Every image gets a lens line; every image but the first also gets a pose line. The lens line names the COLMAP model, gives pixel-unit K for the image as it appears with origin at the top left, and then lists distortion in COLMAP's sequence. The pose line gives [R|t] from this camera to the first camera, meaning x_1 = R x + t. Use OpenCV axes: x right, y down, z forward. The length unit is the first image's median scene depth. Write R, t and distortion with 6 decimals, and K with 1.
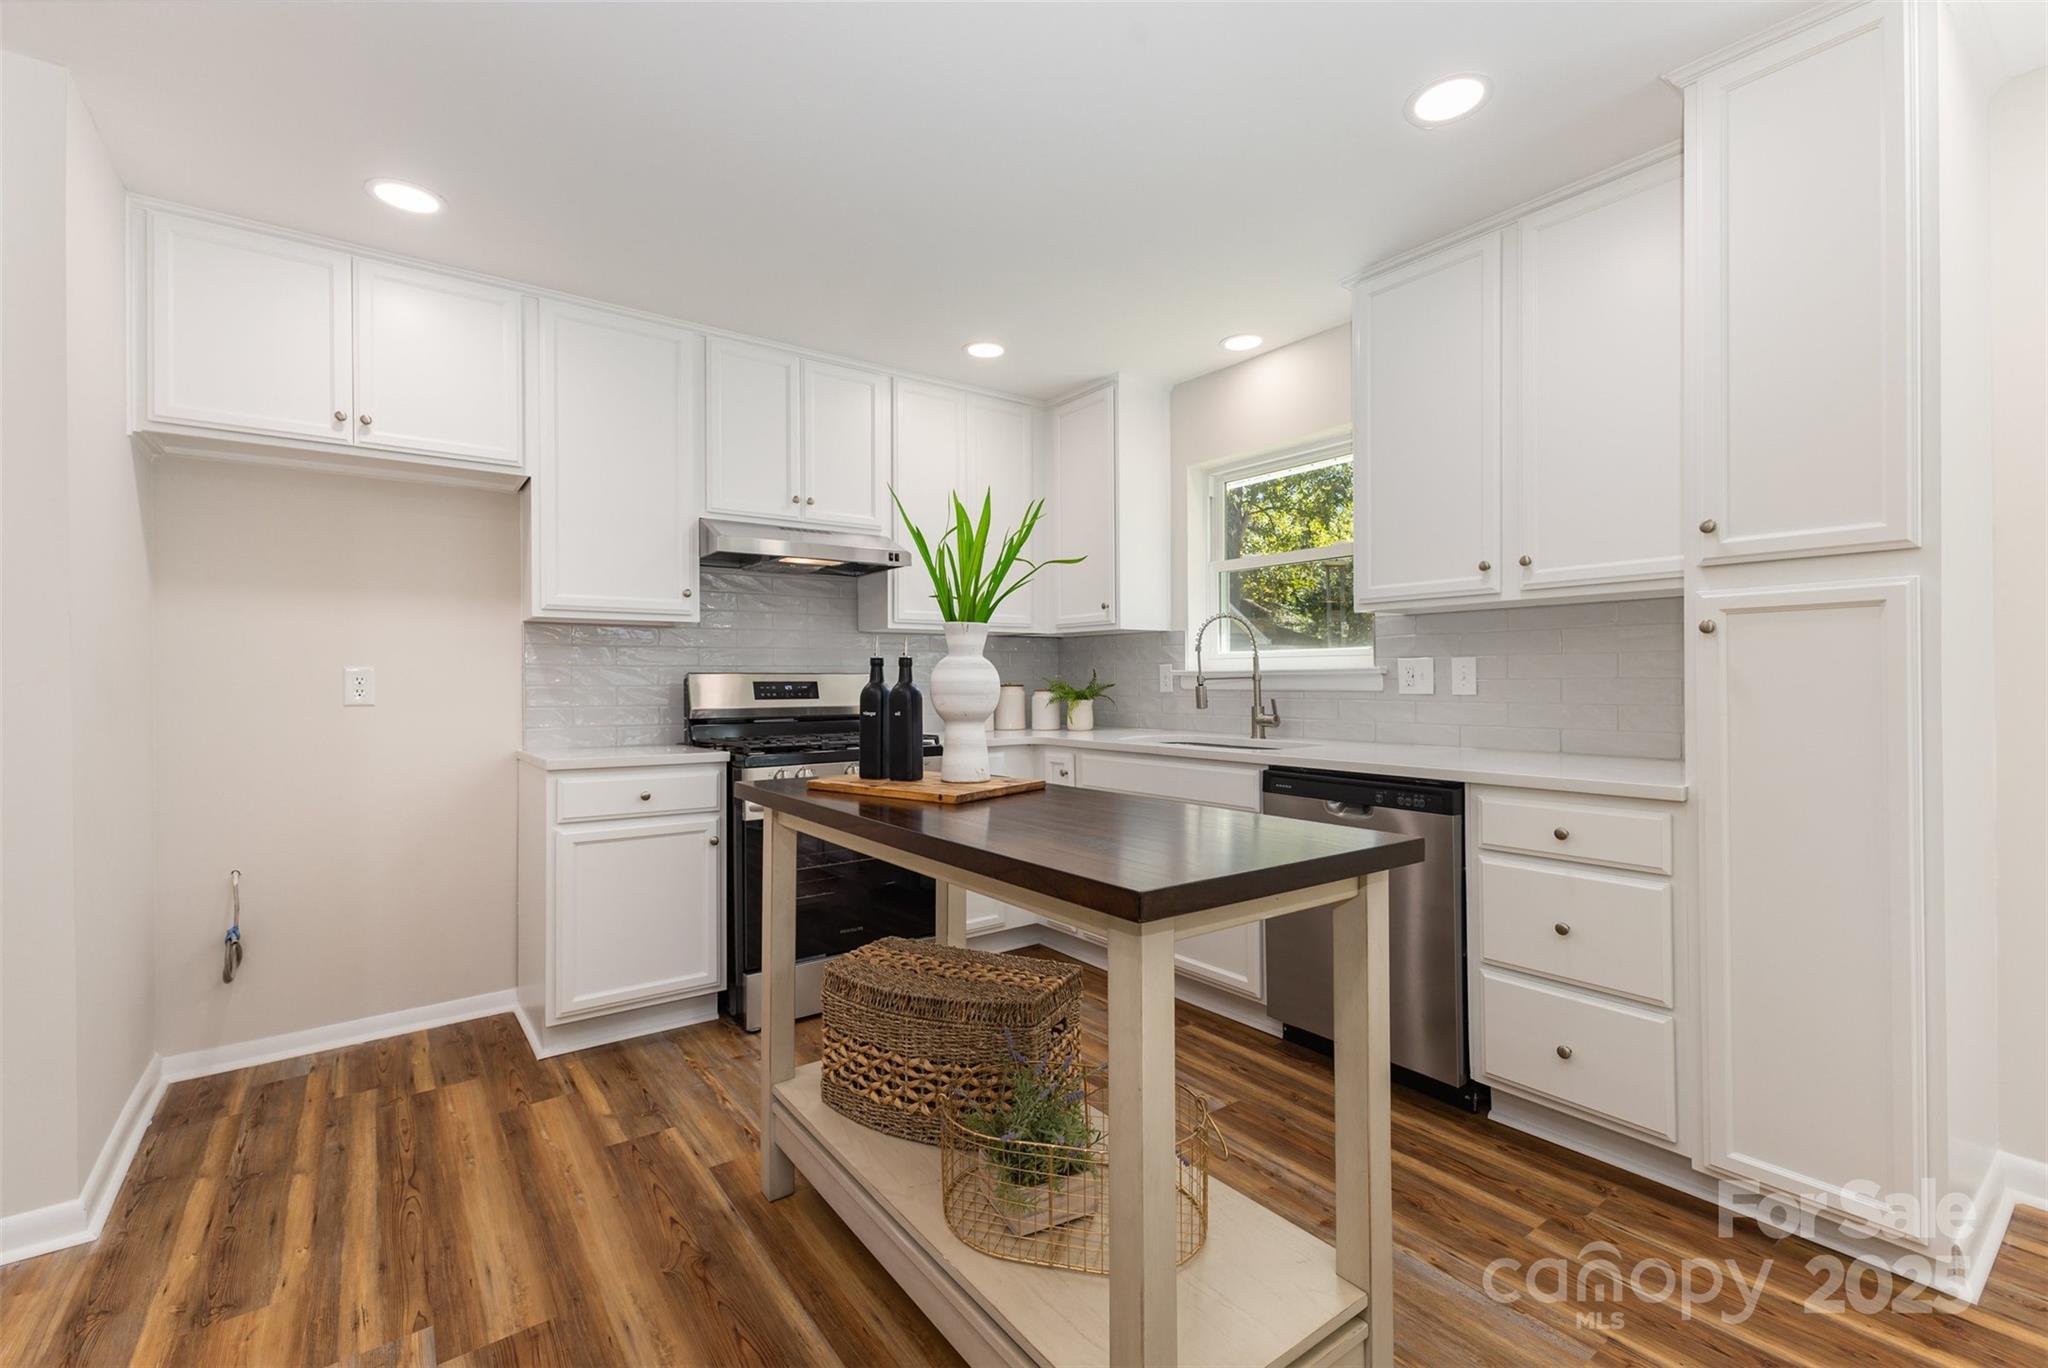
lens RADIAL K [[882.2, 0, 1024.5], [0, 882.2, 686.4], [0, 0, 1]] dist [0.014390, -0.002845]
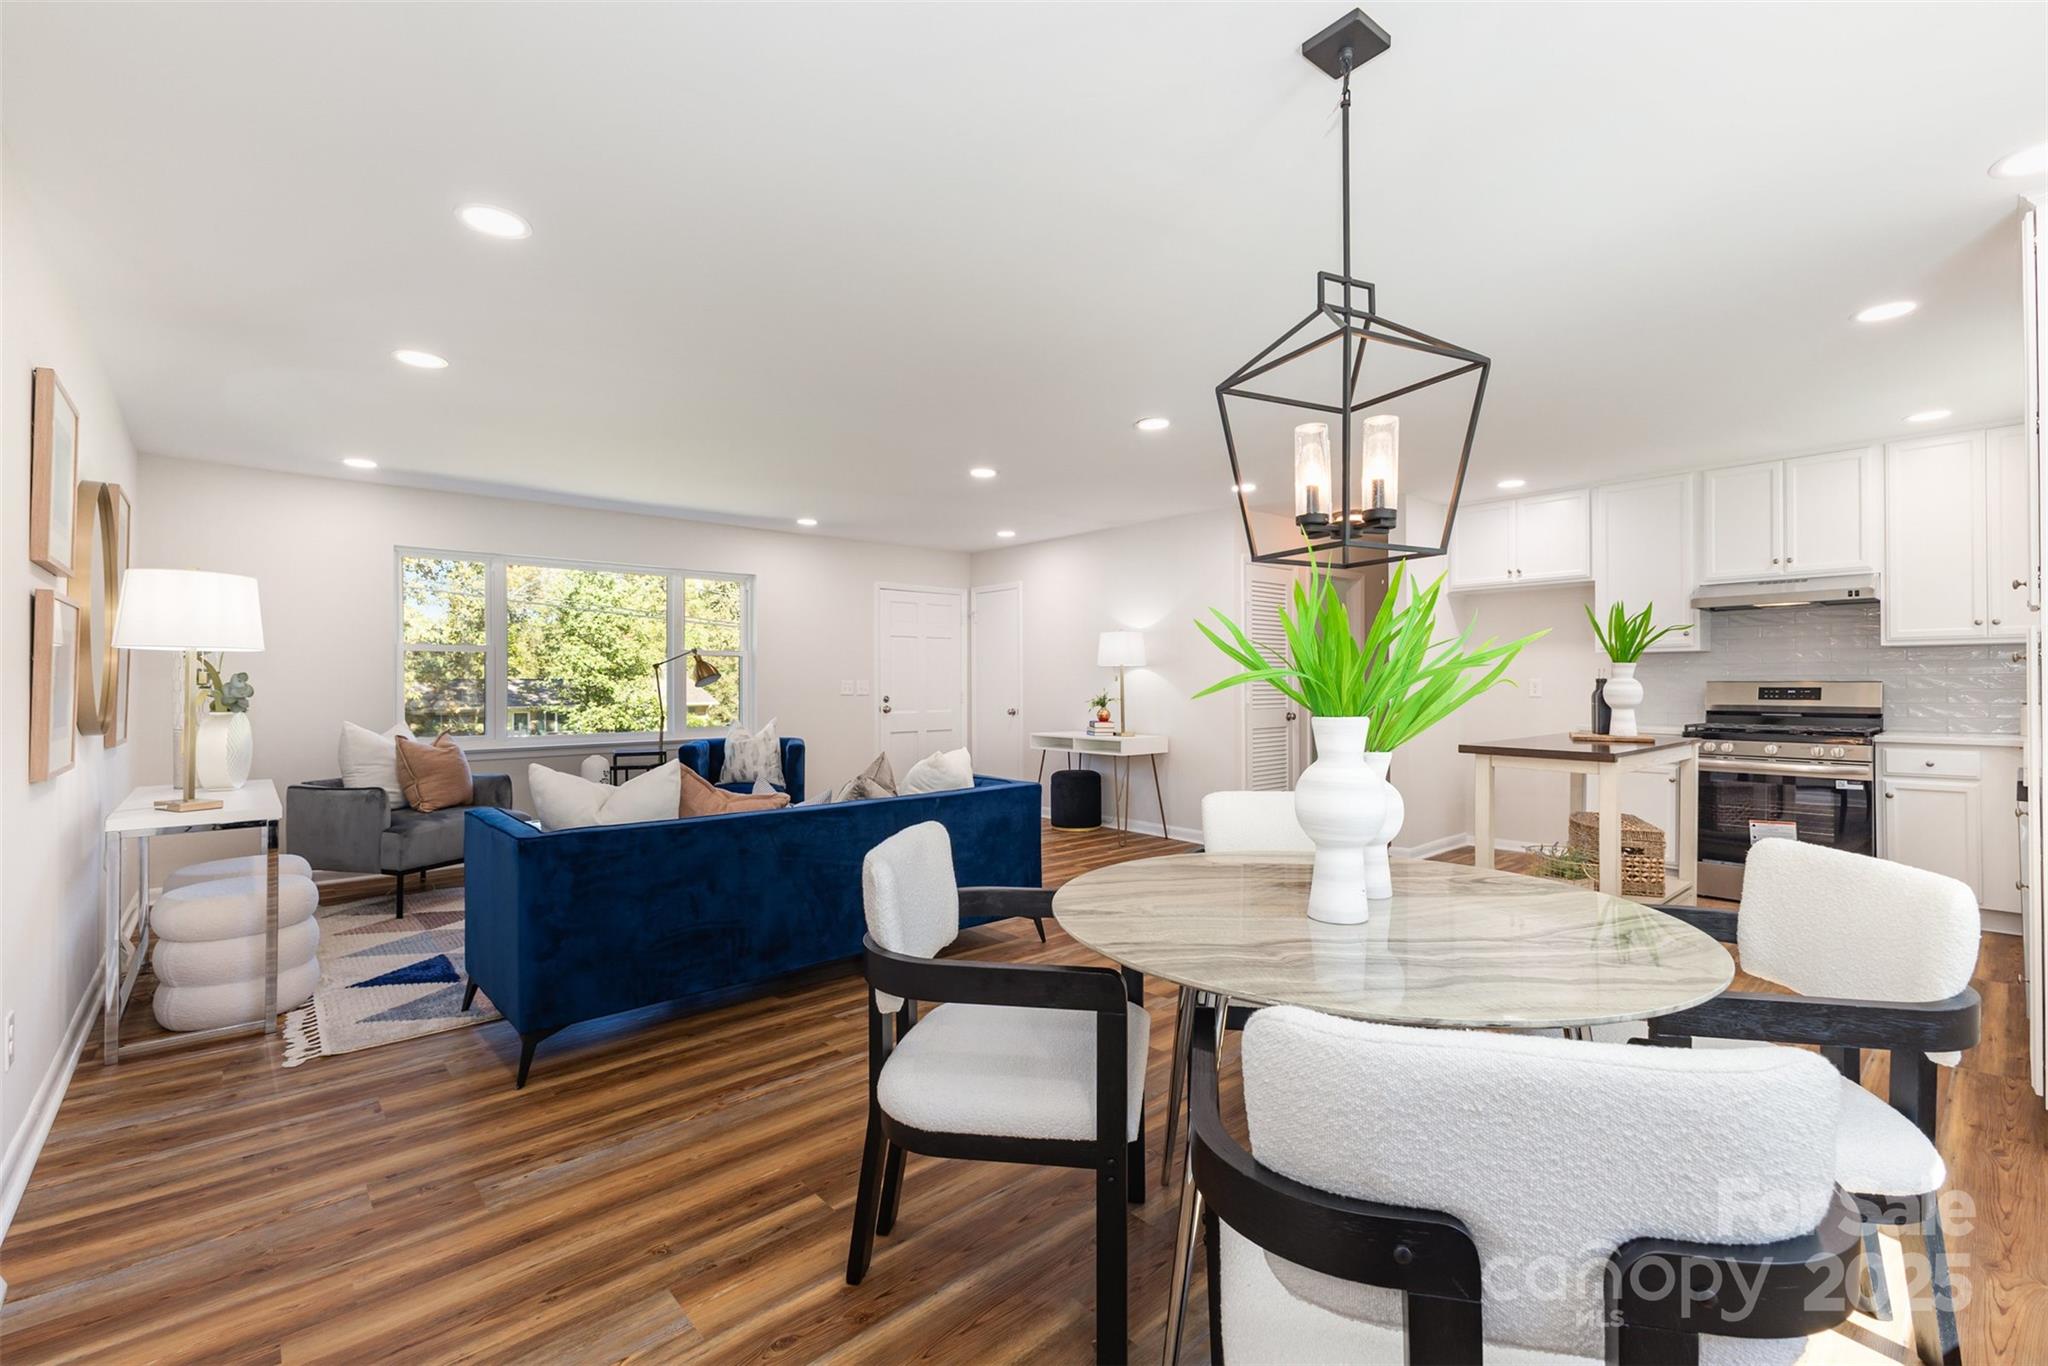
lens RADIAL K [[882.2, 0, 1035.9], [0, 882.2, 682.3], [0, 0, 1]] dist [0.014390, -0.002845]
pose [[0.099000, 0.003863, -0.995080, 1.244166], [-0.002705, 0.999990, 0.003613, -0.018677], [0.995084, 0.002334, 0.099009, -0.404626]]
